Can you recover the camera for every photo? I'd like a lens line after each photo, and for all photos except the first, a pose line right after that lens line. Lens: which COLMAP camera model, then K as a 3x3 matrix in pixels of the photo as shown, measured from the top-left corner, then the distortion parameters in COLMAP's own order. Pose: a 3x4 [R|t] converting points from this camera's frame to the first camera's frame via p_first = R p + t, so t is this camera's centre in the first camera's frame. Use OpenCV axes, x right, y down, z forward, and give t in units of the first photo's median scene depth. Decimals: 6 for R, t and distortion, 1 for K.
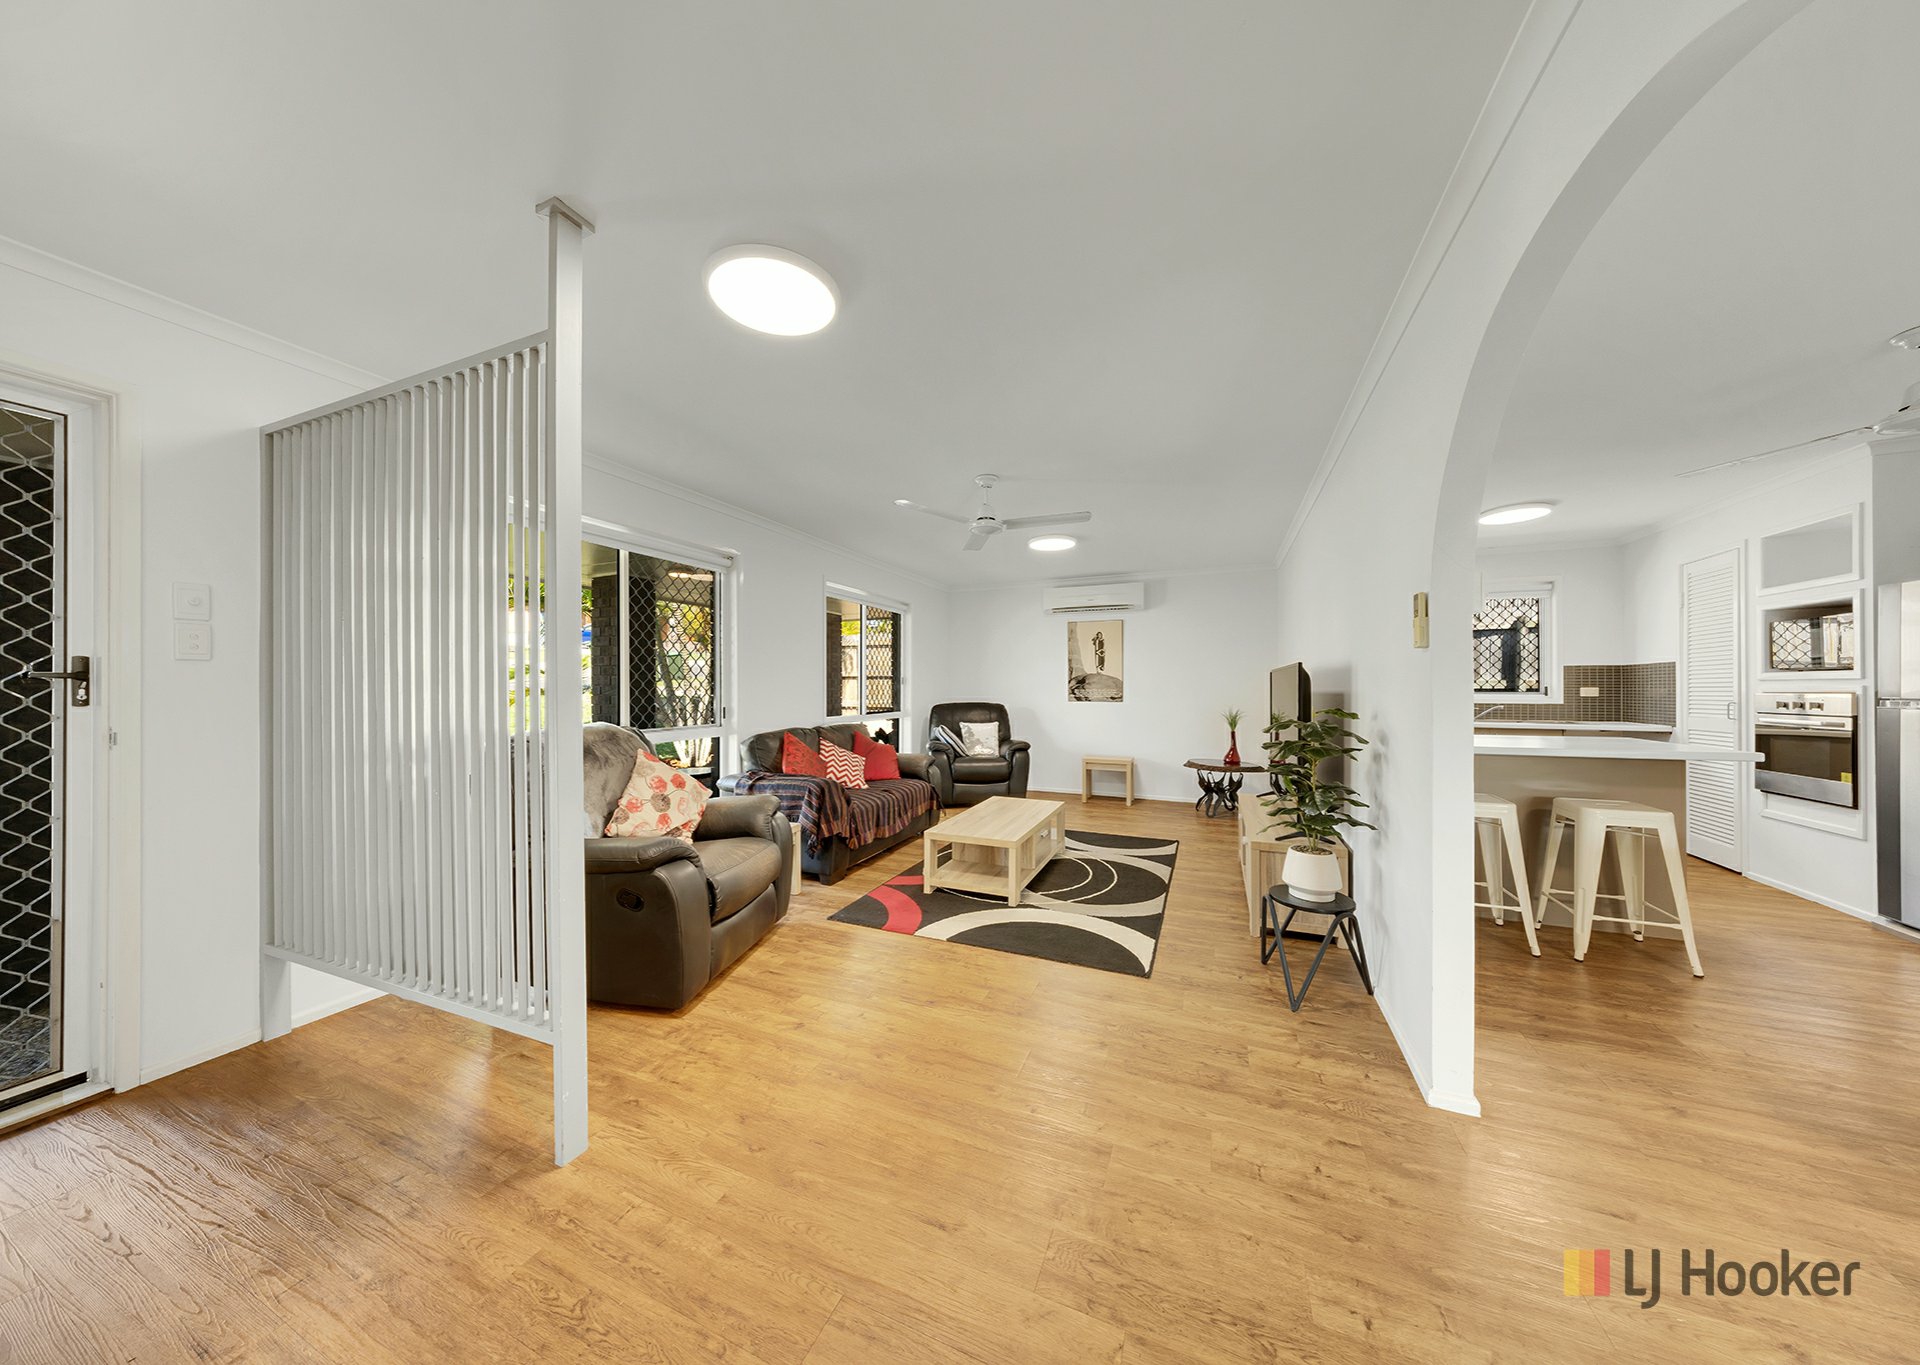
lens RADIAL K [[601.2, 0, 969.7], [0, 601.2, 684.8], [0, 0, 1]] dist [-0.003964, 0.000254]
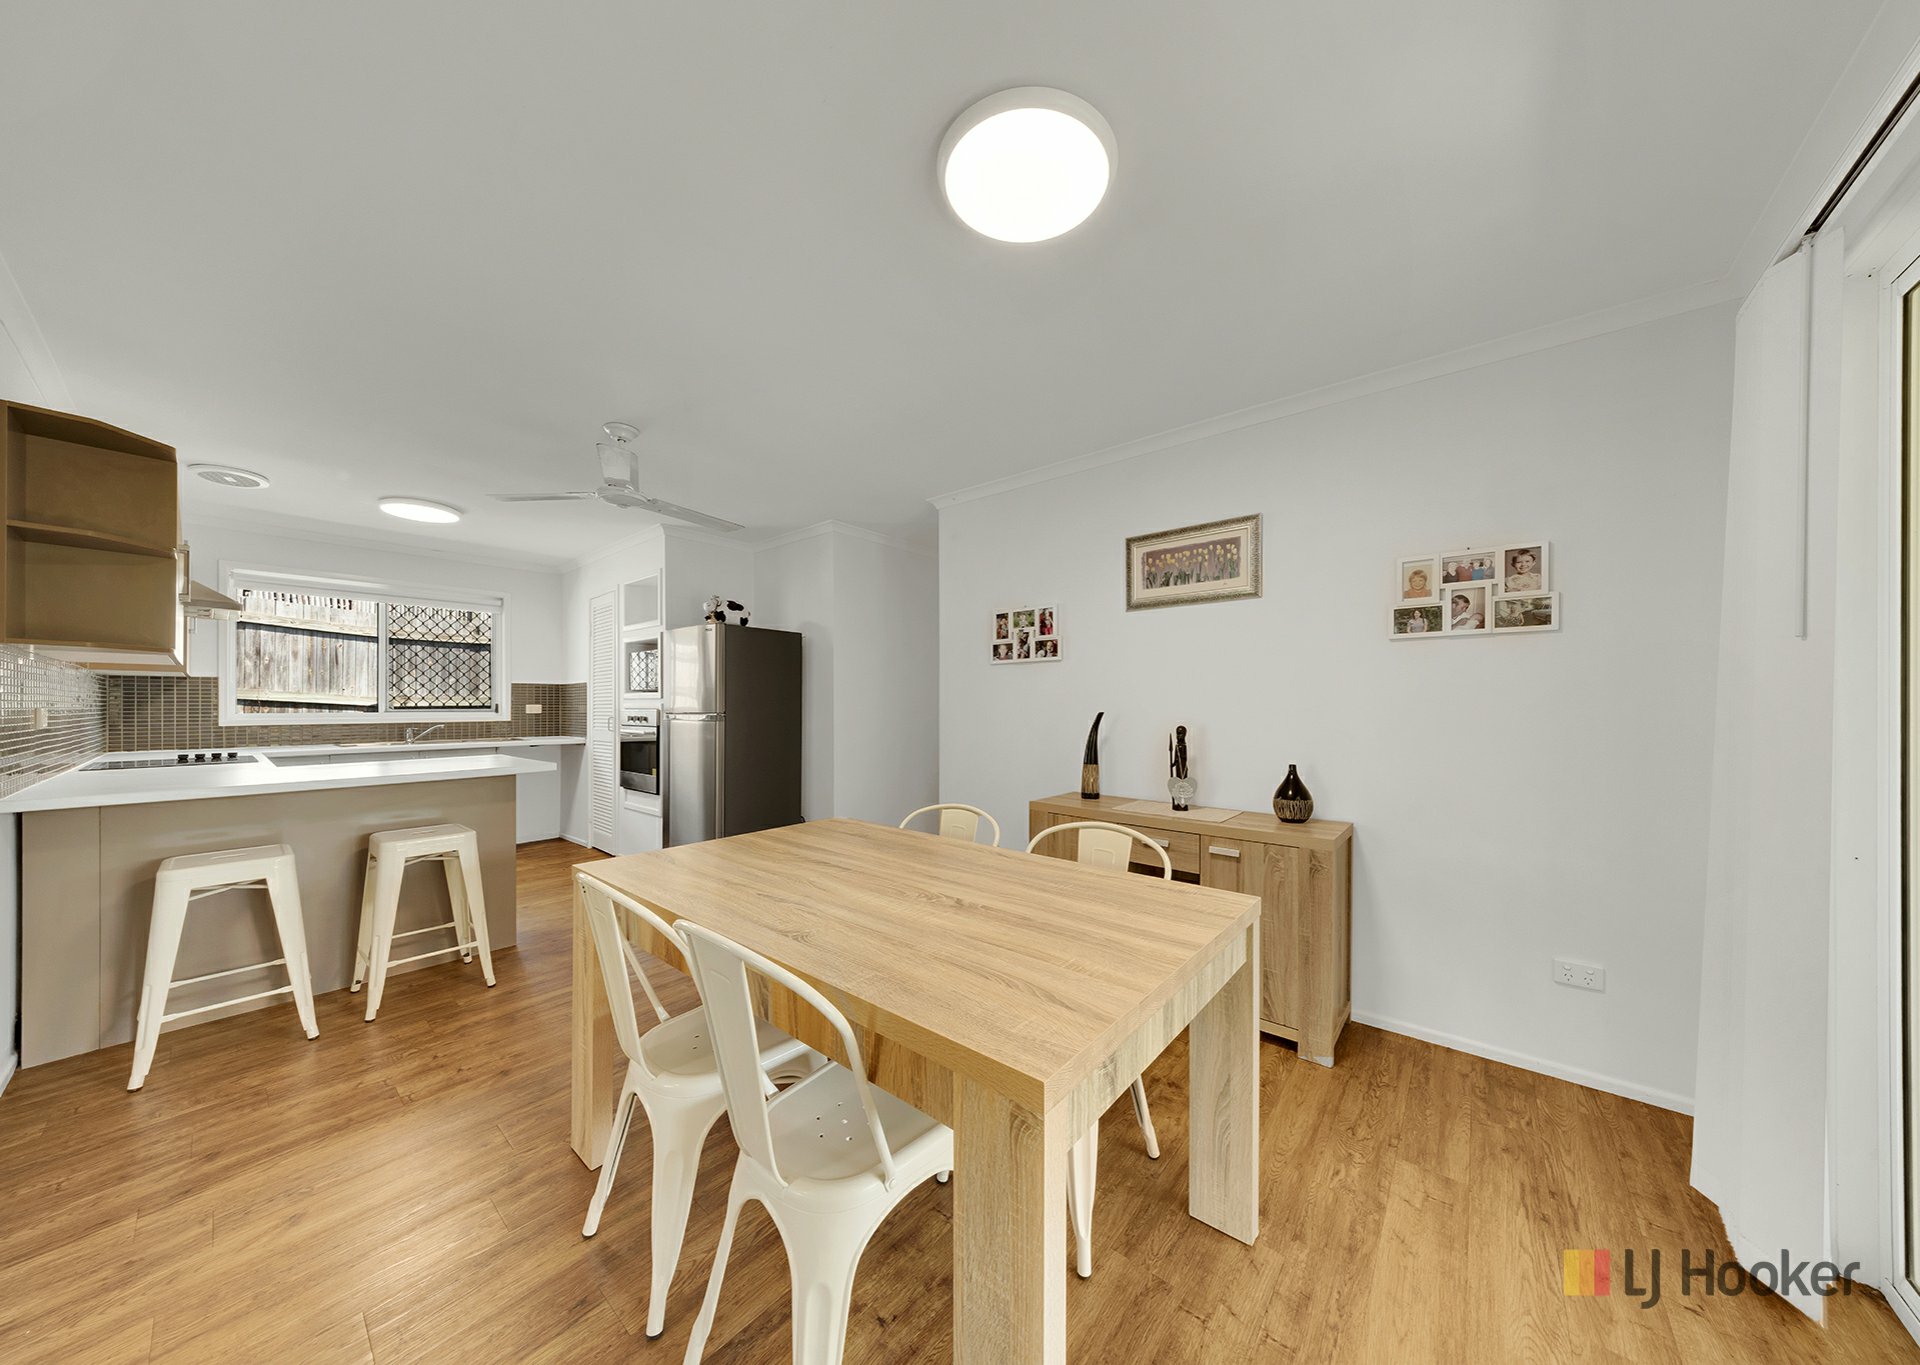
lens RADIAL K [[601.2, 0, 971.4], [0, 601.2, 707.9], [0, 0, 1]] dist [-0.003964, 0.000254]
pose [[0.285666, -0.003570, 0.958323, 0.374803], [-0.006383, 0.999964, 0.005628, -0.001482], [-0.958308, -0.007724, 0.285633, -0.066380]]
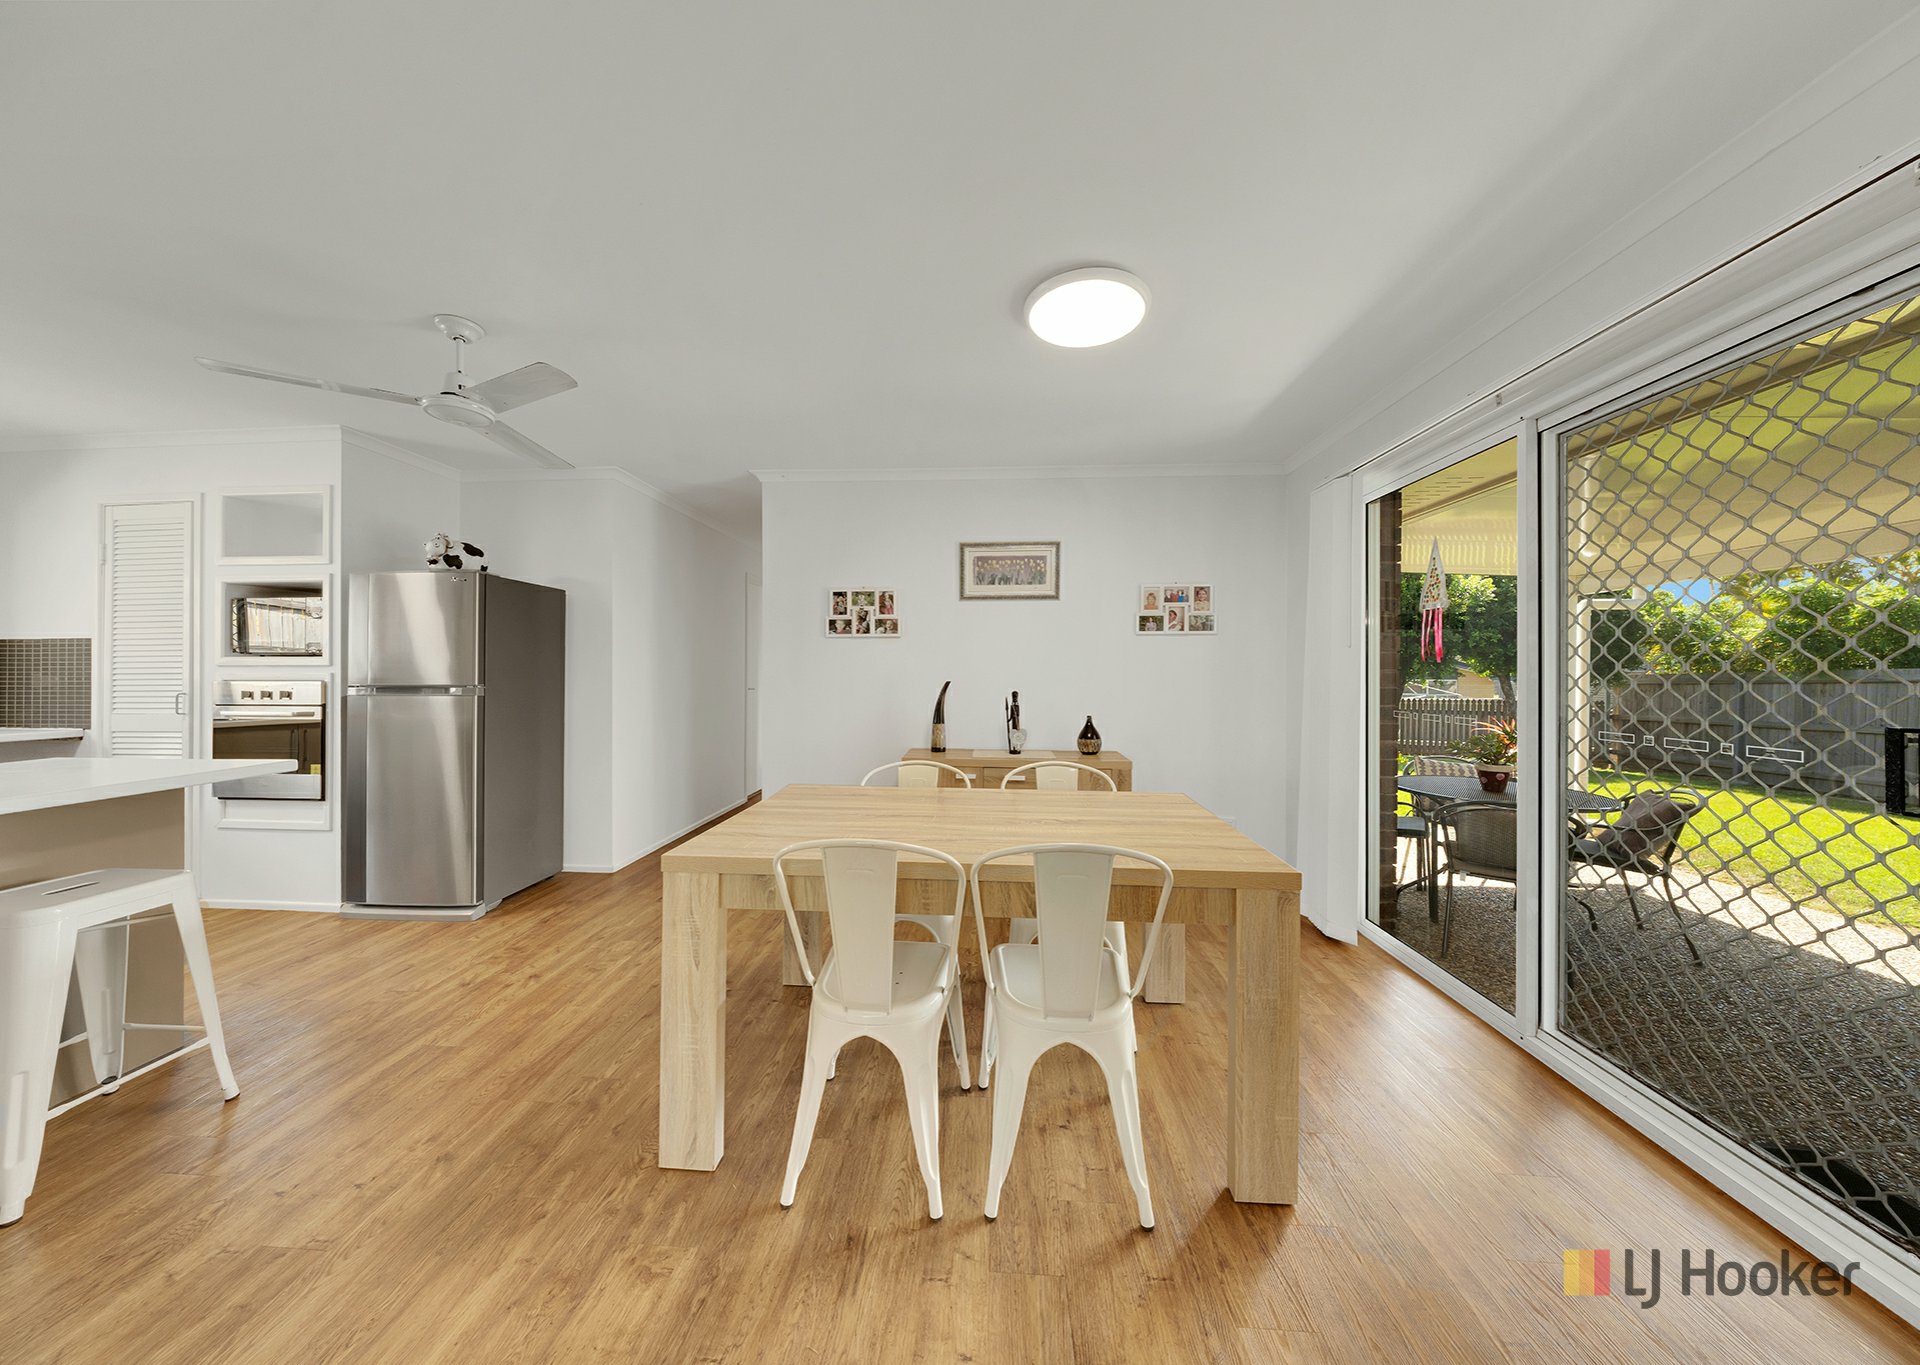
lens RADIAL K [[601.2, 0, 947.9], [0, 601.2, 672.5], [0, 0, 1]] dist [-0.003964, 0.000254]
pose [[-0.316296, 0.002760, 0.948657, 0.240234], [-0.007107, 0.999961, -0.005278, -0.001189], [-0.948634, -0.008411, -0.316264, 0.341056]]
